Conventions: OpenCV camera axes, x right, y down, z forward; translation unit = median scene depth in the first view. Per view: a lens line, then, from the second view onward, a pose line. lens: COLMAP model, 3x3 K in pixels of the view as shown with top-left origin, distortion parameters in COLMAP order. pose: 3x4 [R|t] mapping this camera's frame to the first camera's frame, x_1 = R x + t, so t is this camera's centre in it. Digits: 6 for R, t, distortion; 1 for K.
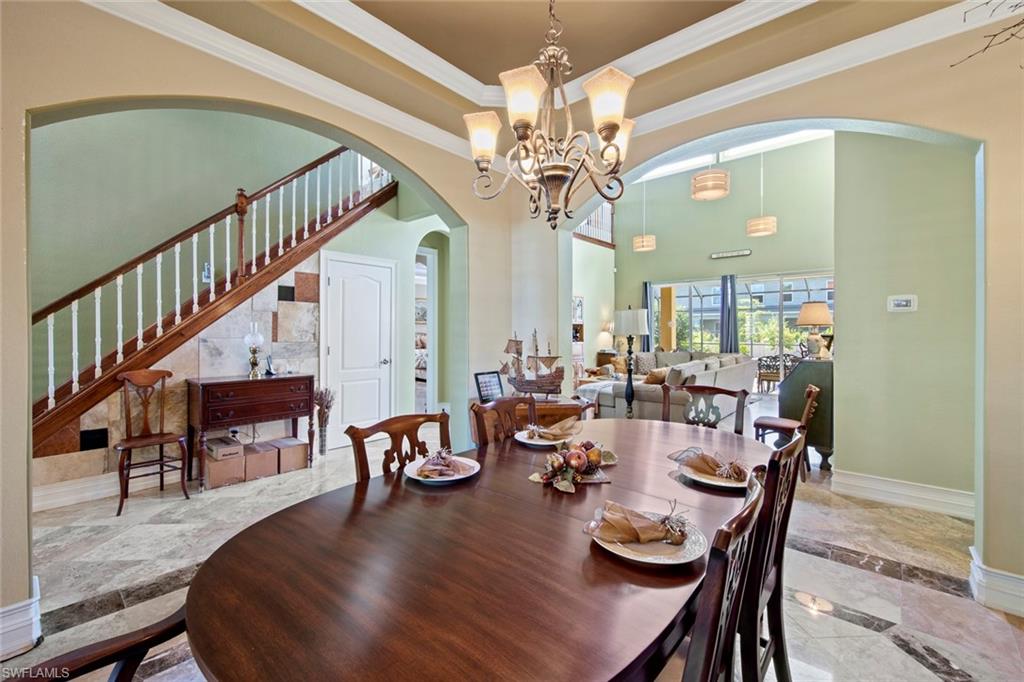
lens RADIAL K [[422.9, 0, 502.5], [0, 422.9, 335.5], [0, 0, 1]] dist [-0.000402, -0.001730]
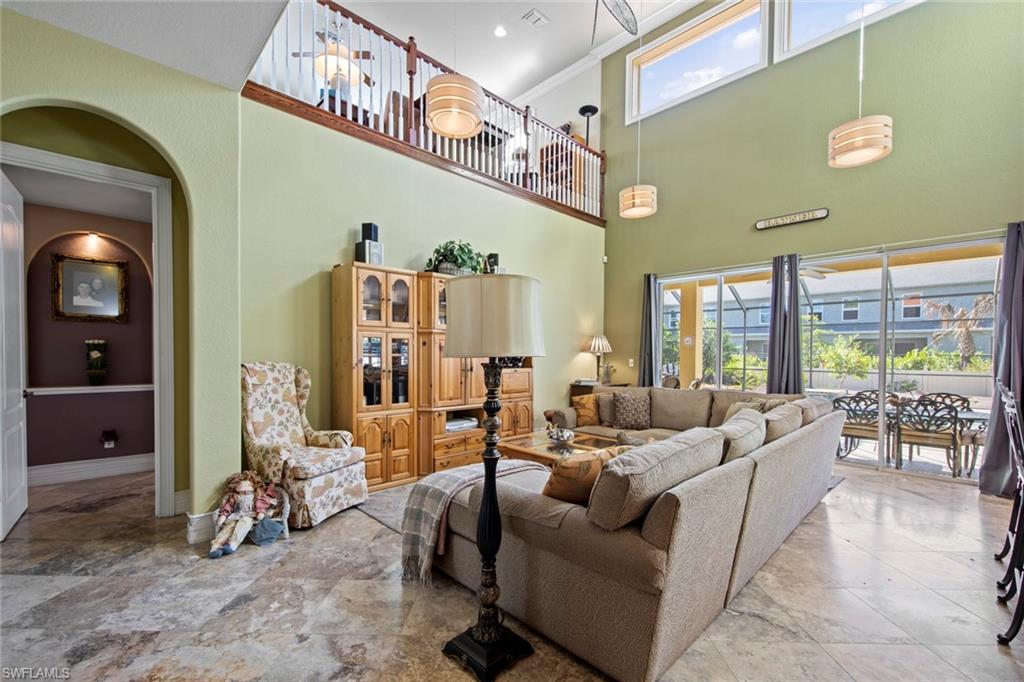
lens RADIAL K [[422.9, 0, 517.7], [0, 422.9, 364.8], [0, 0, 1]] dist [-0.000402, -0.001730]
pose [[0.998140, 0.011060, -0.059952, 0.184458], [-0.009943, 0.999772, 0.018908, -0.000762], [0.060147, -0.018276, 0.998022, 0.357620]]
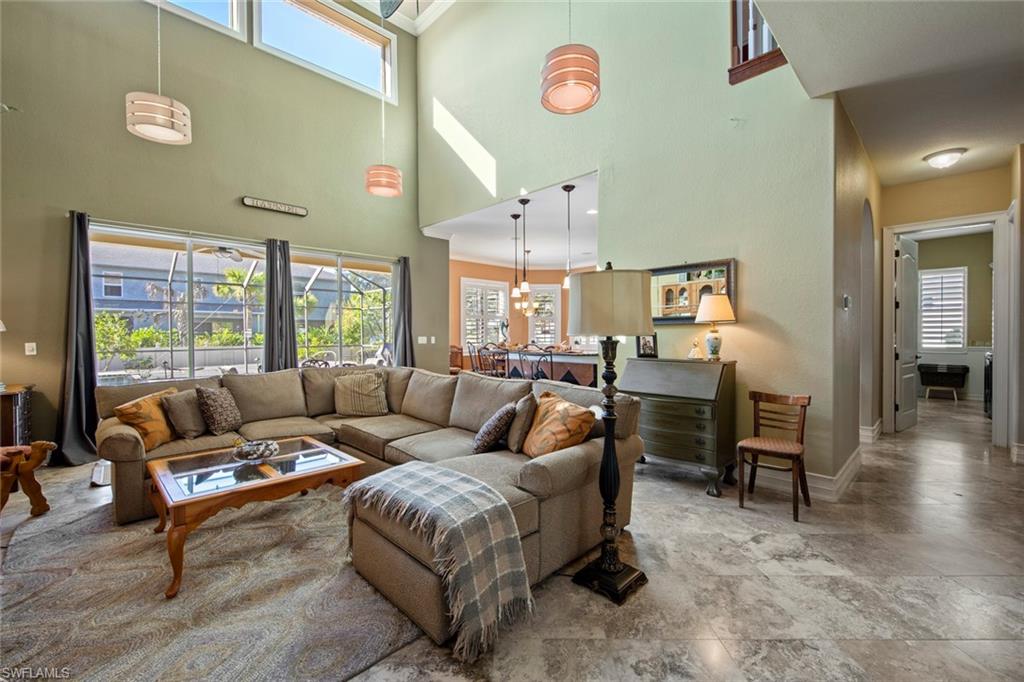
lens RADIAL K [[422.9, 0, 503.0], [0, 422.9, 337.7], [0, 0, 1]] dist [-0.000402, -0.001730]
pose [[0.060218, -0.008892, 0.998146, -0.054458], [0.011792, 0.999897, 0.008196, -0.001907], [-0.998116, 0.011276, 0.060317, 0.572756]]
